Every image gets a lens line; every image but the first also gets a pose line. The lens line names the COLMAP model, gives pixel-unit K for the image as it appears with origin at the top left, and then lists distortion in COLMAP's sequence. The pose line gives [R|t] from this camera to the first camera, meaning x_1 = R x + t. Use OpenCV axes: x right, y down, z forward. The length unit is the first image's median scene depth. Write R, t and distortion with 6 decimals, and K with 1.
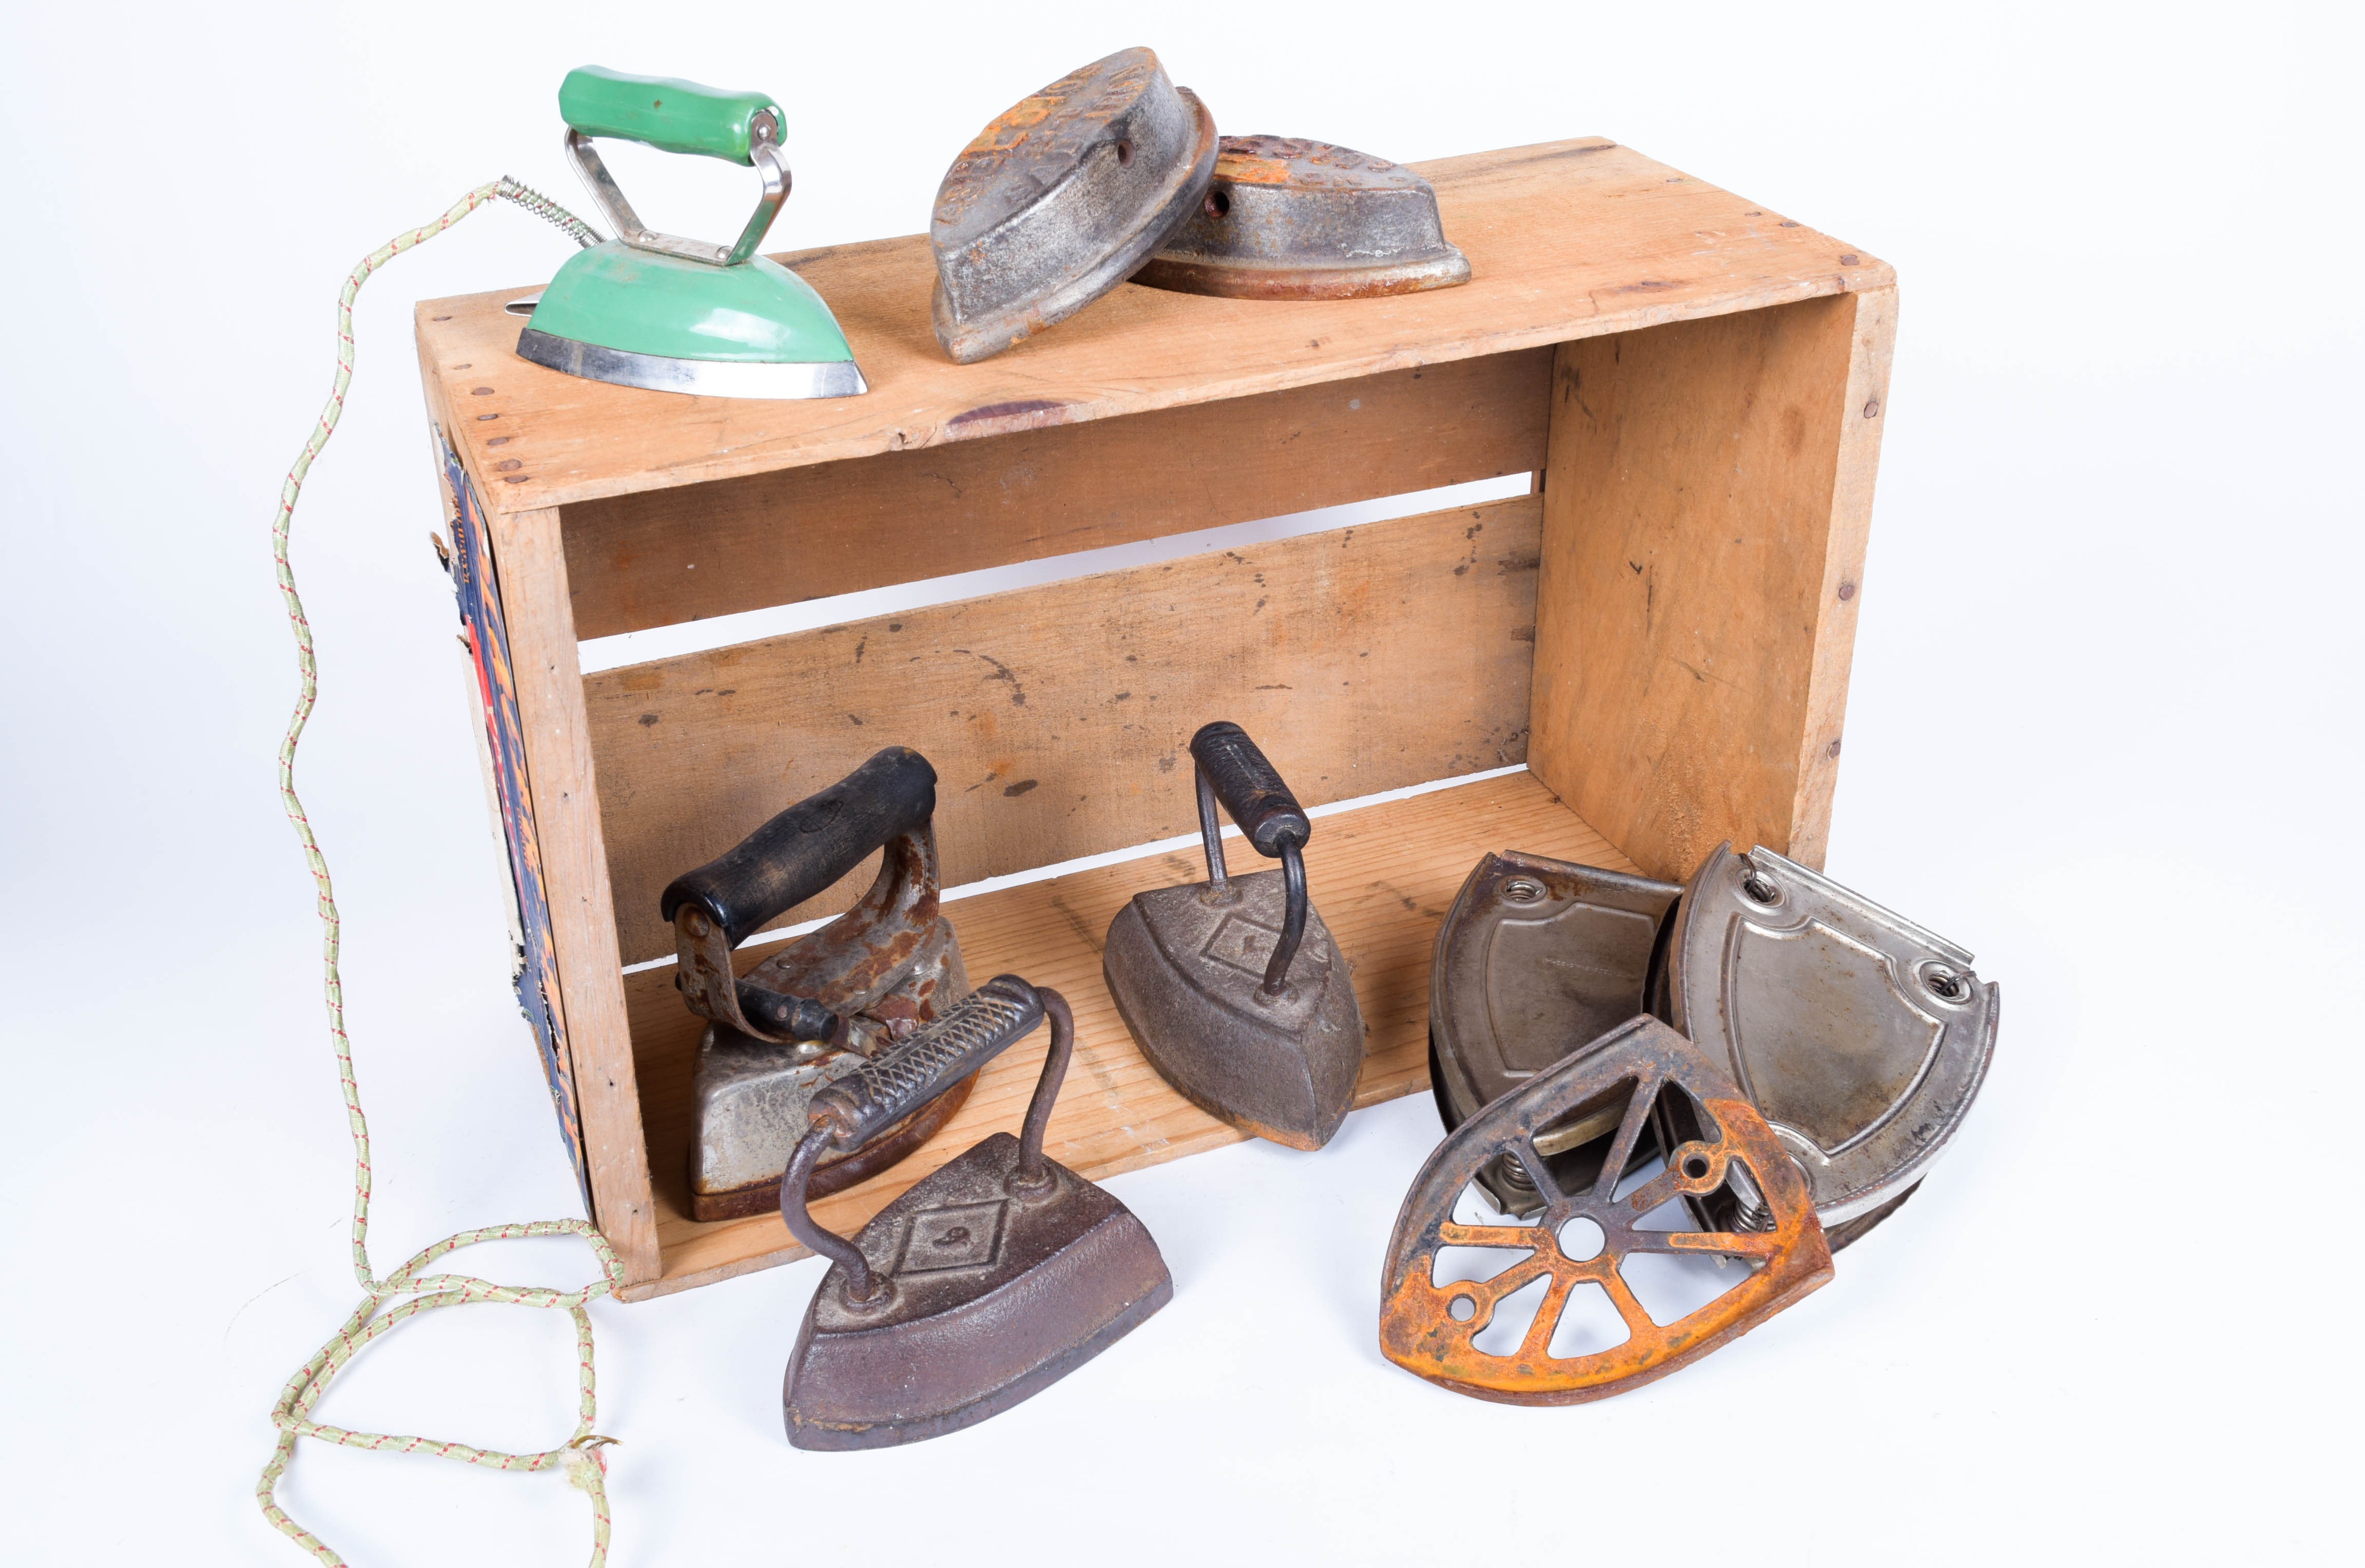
lens RADIAL K [[2580.5, 0, 1182.6], [0, 2580.5, 785.5], [0, 0, 1]] dist [-0.013738, 0.000000]
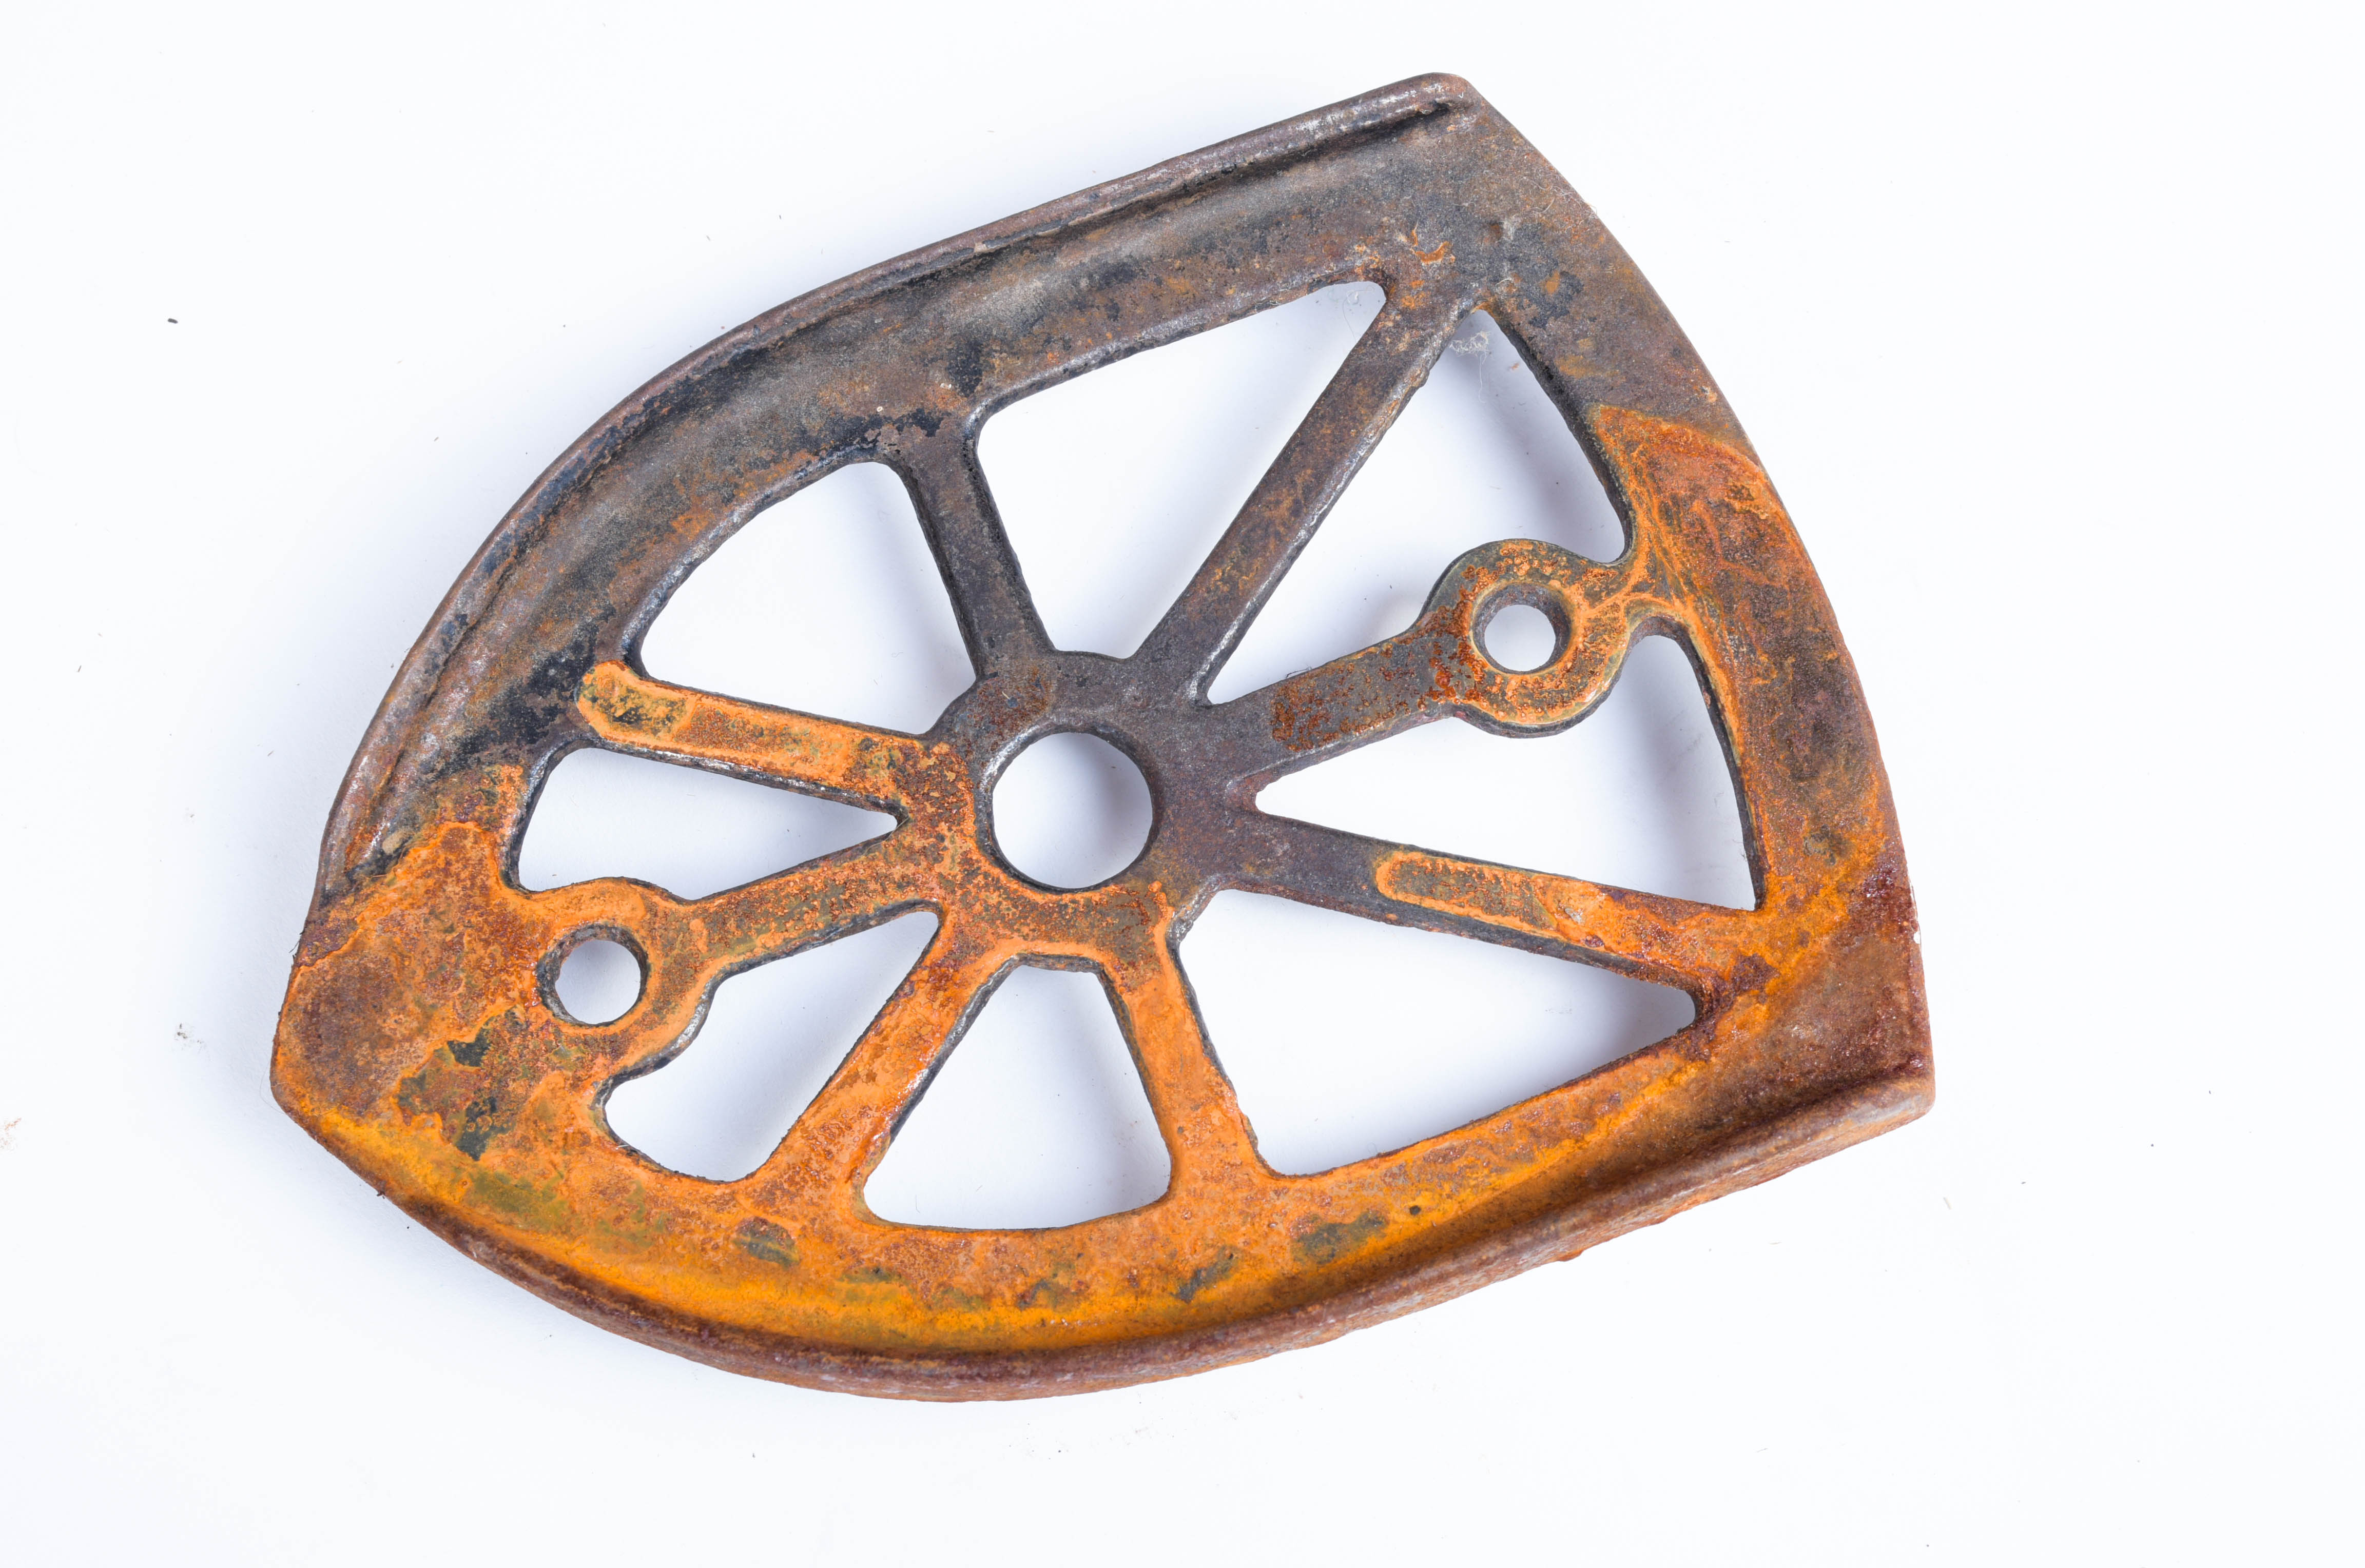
lens RADIAL K [[3500.5, 0, 1183.9], [0, 3500.5, 785.7], [0, 0, 1]] dist [-0.004995, 0.000000]
pose [[0.972928, 0.171789, 0.154596, 0.106081], [-0.200768, 0.959585, 0.197204, 0.095083], [-0.114471, -0.222904, 0.968096, 0.624004]]
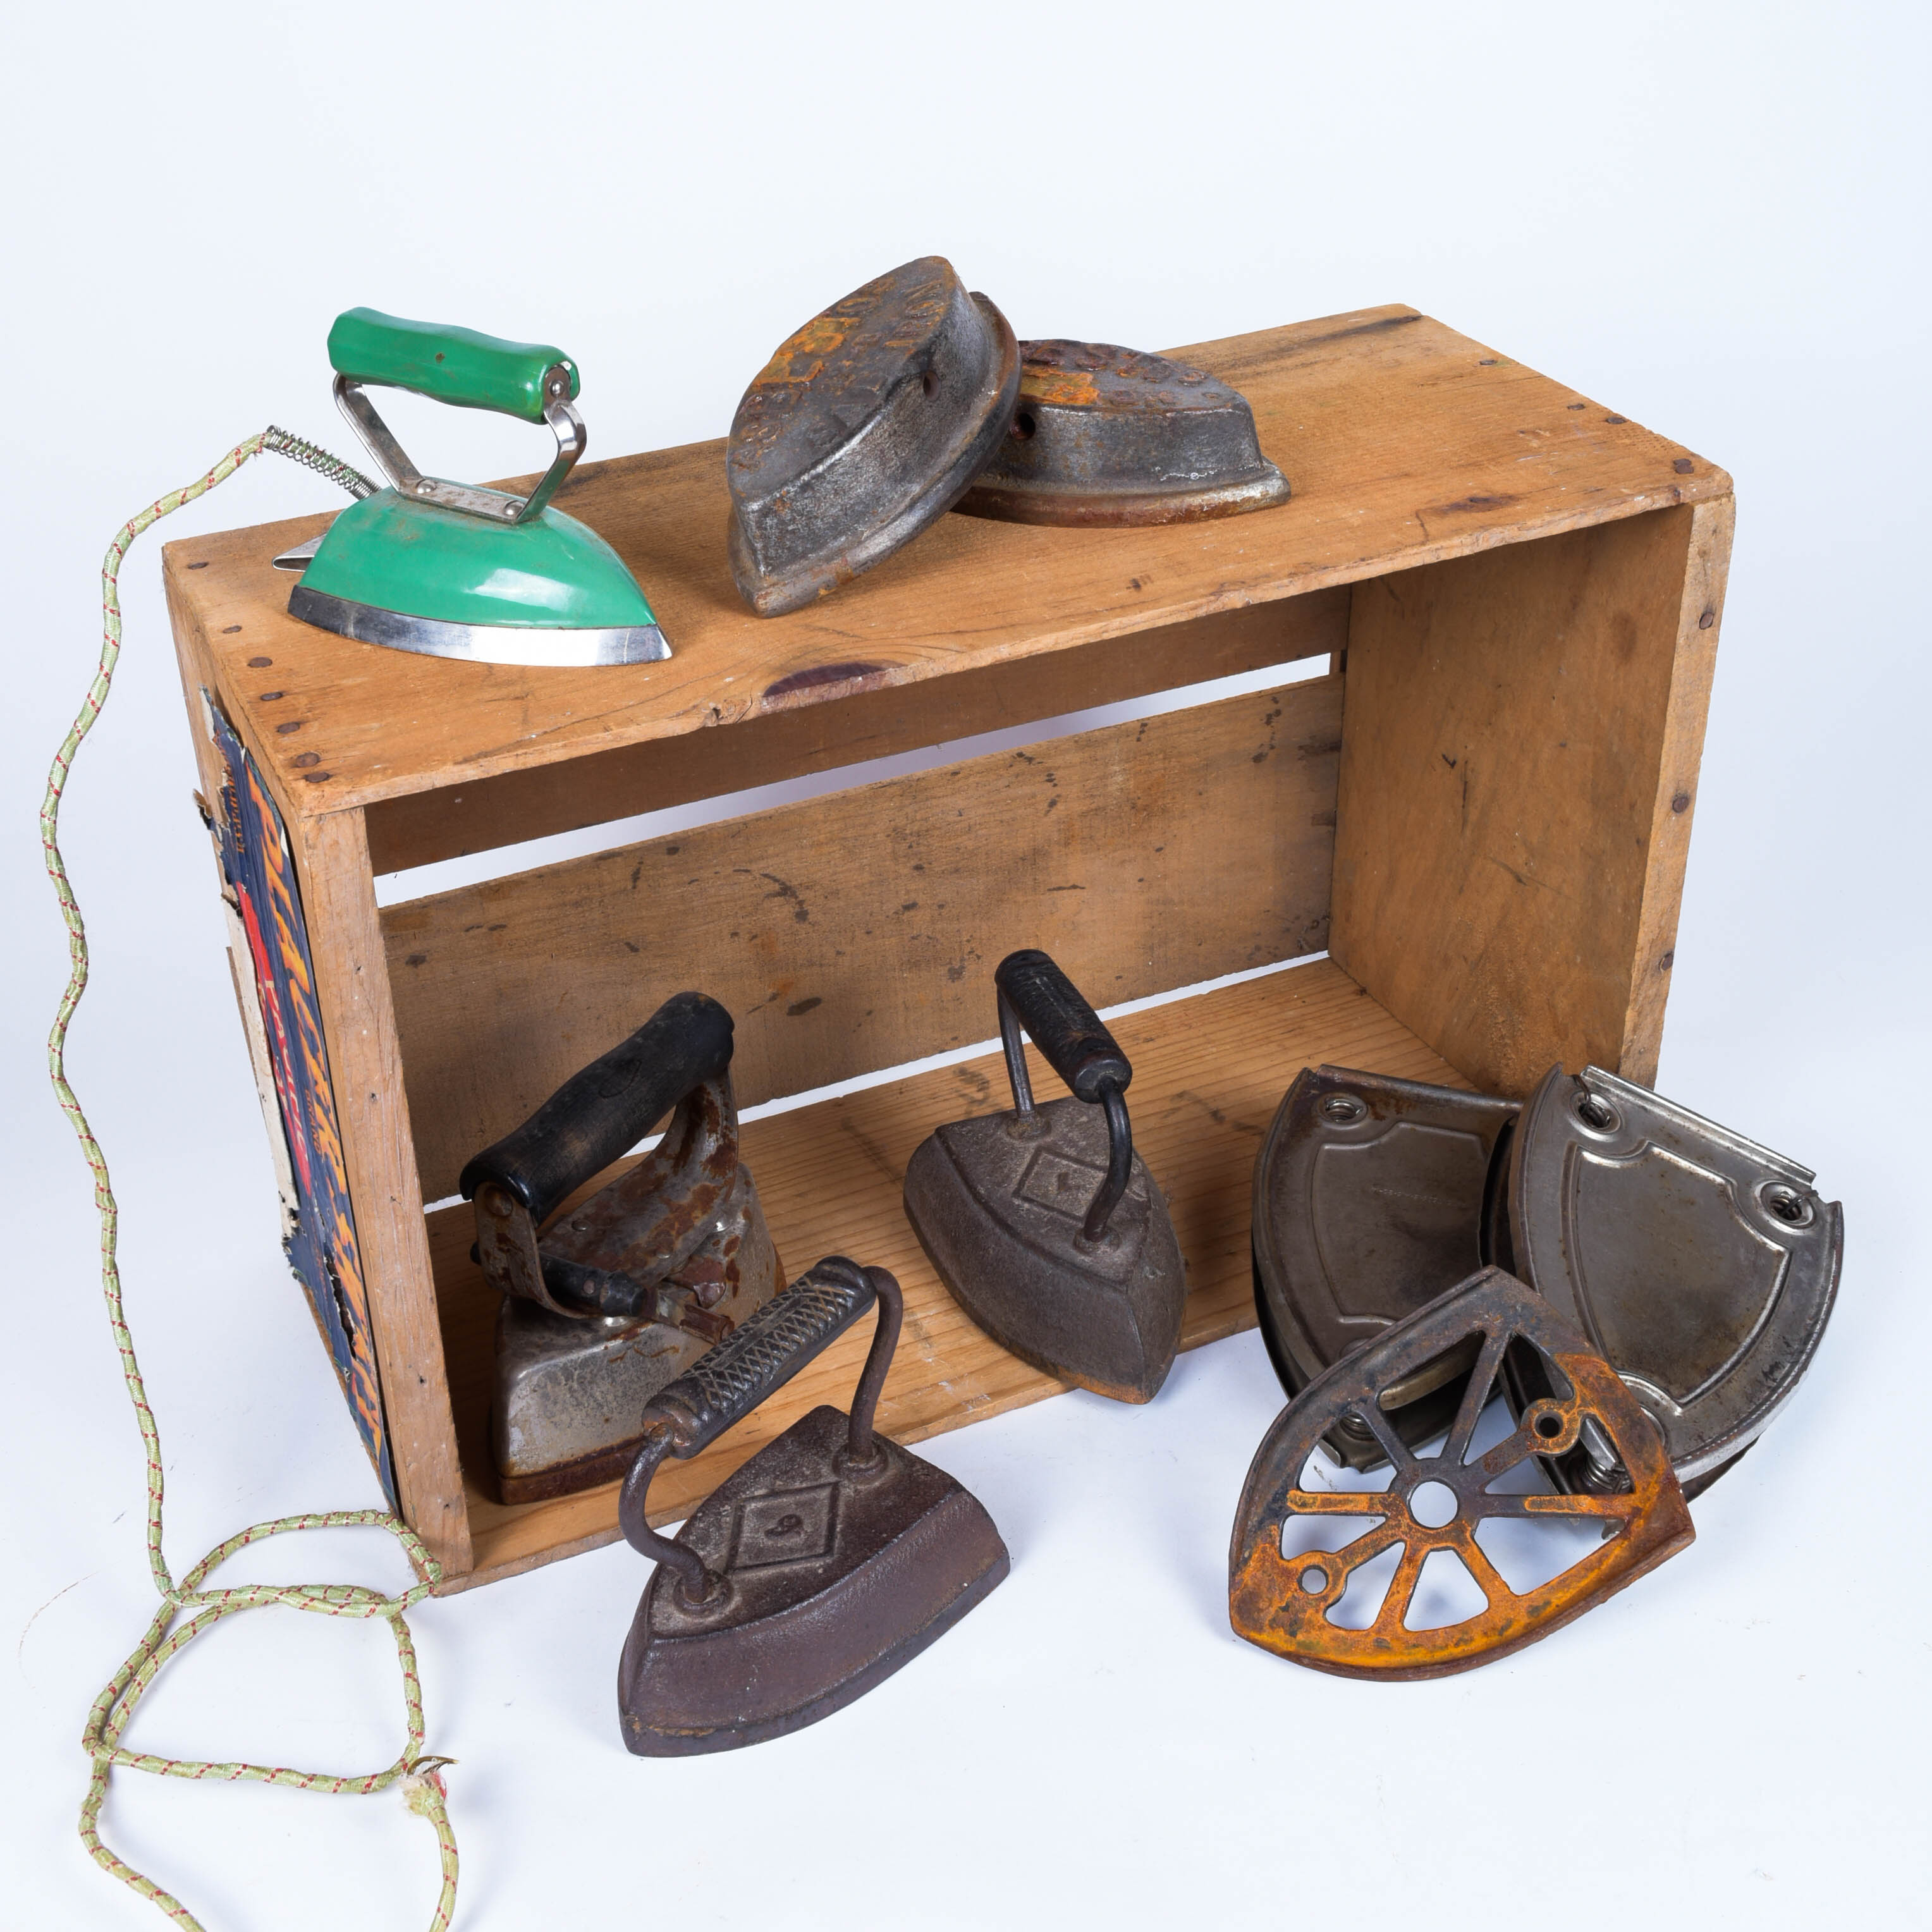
lens RADIAL K [[2819.7, 0, 969.9], [0, 2819.7, 963.3], [0, 0, 1]] dist [-0.010940, 0.000000]
pose [[0.998815, -0.030607, 0.037835, -0.053091], [0.028653, 0.998280, 0.051152, -0.085757], [-0.039335, -0.050008, 0.997974, -0.042102]]
